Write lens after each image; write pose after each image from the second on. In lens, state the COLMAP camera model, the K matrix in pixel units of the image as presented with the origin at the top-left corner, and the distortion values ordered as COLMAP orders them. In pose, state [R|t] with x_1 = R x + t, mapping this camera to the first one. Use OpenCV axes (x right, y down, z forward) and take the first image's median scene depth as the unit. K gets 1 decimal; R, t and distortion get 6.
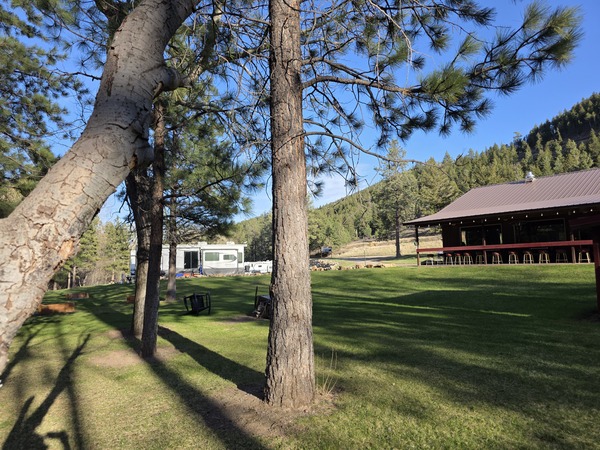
lens RADIAL K [[403.4, 0, 300.0], [0, 403.4, 225.0], [0, 0, 1]] dist [0.001718, 0.000613]
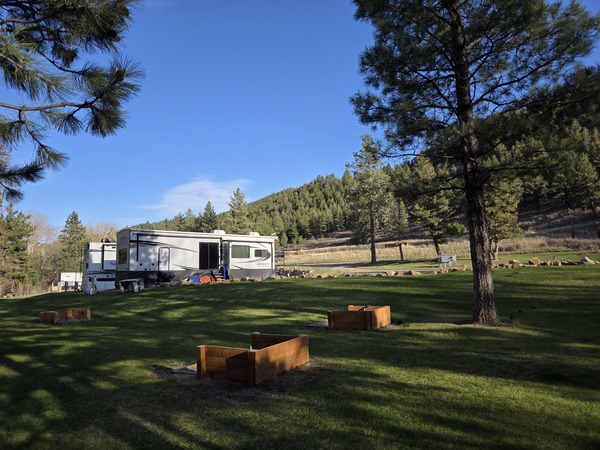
lens RADIAL K [[403.4, 0, 300.0], [0, 403.4, 225.0], [0, 0, 1]] dist [0.001718, 0.000613]
pose [[0.958683, 0.035773, 0.282219, -0.256985], [-0.027016, 0.999027, -0.034864, 0.044695], [-0.283192, 0.025799, 0.958716, 0.265412]]
